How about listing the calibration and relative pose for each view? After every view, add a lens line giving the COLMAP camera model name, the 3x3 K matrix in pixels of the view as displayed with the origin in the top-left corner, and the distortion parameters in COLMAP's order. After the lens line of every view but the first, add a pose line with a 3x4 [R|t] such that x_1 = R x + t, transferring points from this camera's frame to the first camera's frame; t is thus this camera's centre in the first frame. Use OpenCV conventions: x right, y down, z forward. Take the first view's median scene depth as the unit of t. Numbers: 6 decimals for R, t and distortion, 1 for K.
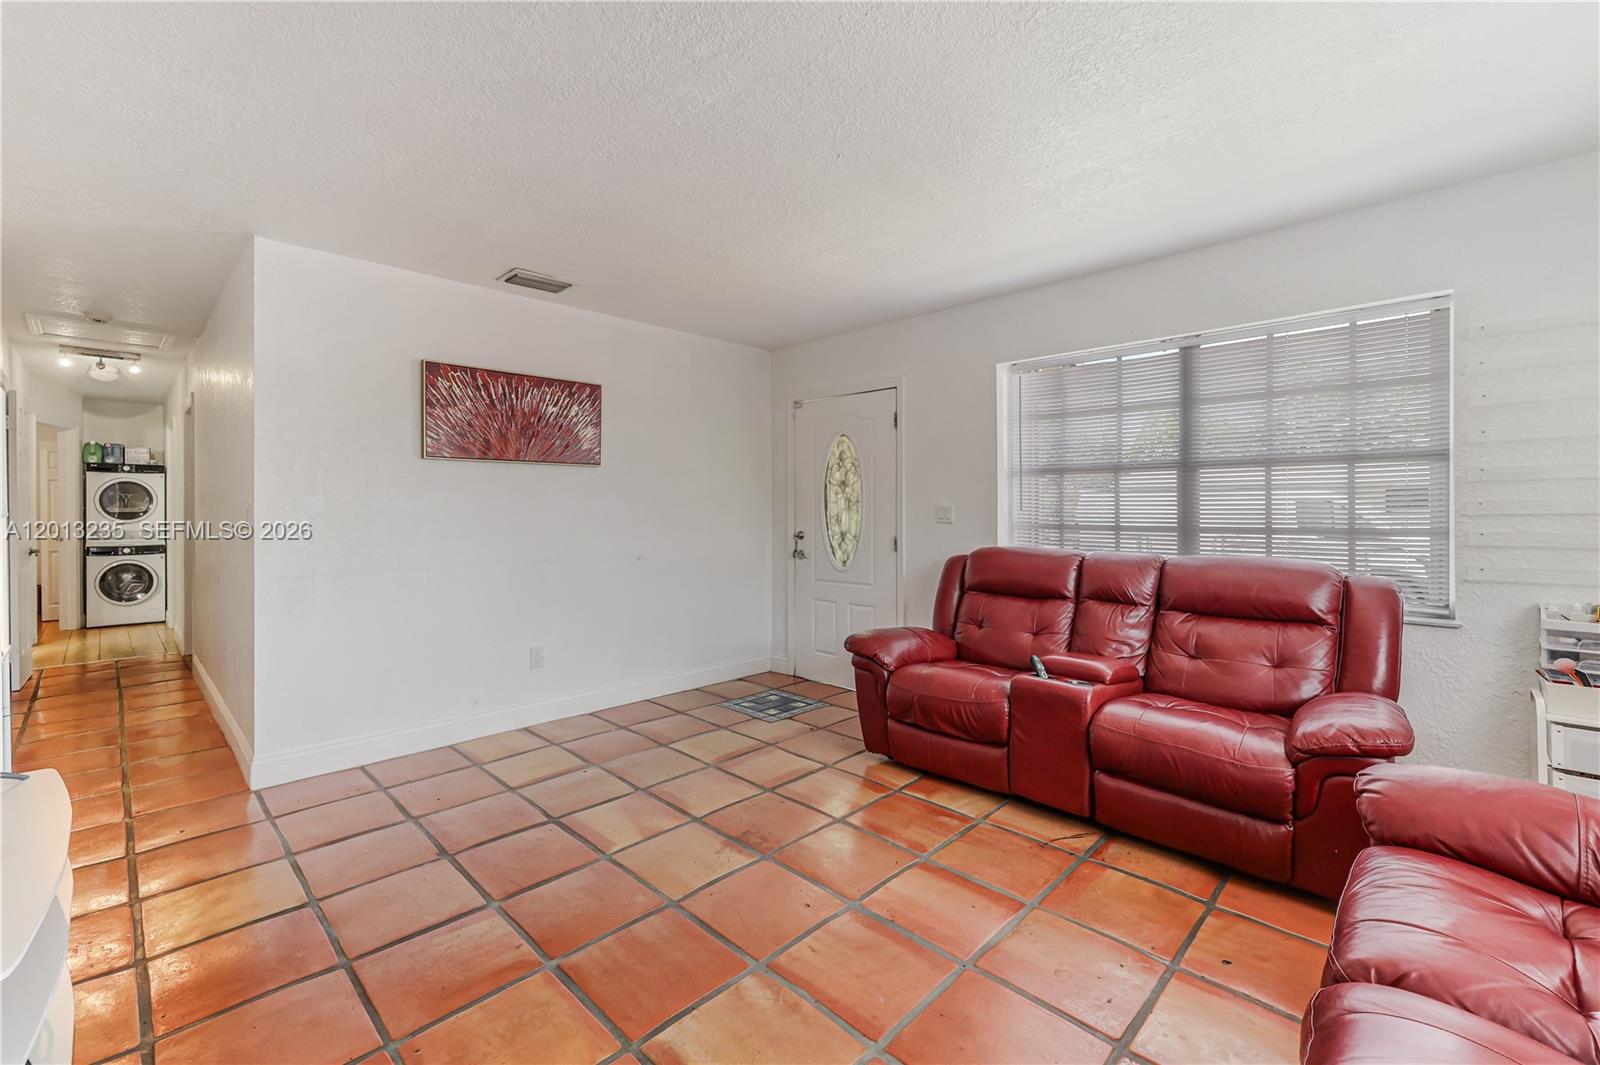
lens RADIAL K [[670.0, 0, 776.1], [0, 670.0, 521.2], [0, 0, 1]] dist [-0.000581, 0.000053]
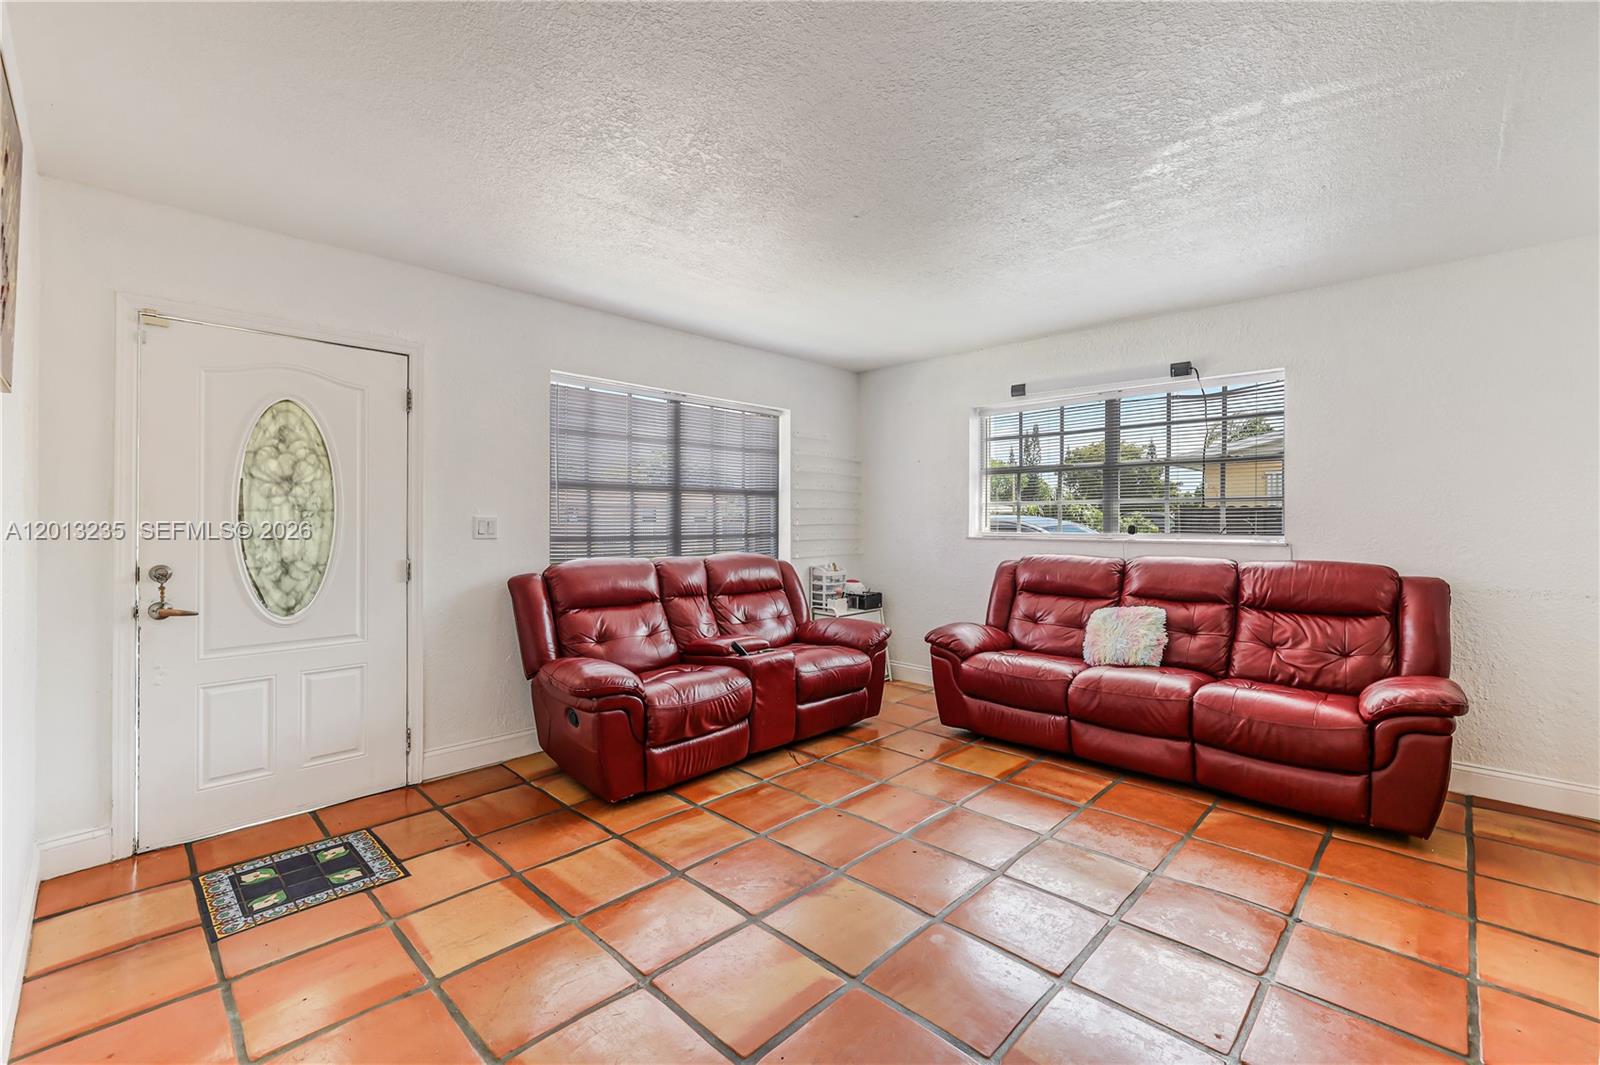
lens RADIAL K [[684.3, 0, 791.0], [0, 684.3, 528.3], [0, 0, 1]] dist [-0.001490, -0.000274]
pose [[-0.014769, -0.009395, 0.999847, -0.656102], [0.016967, 0.999810, 0.009645, -0.013338], [-0.999747, 0.017107, -0.014606, 0.686953]]
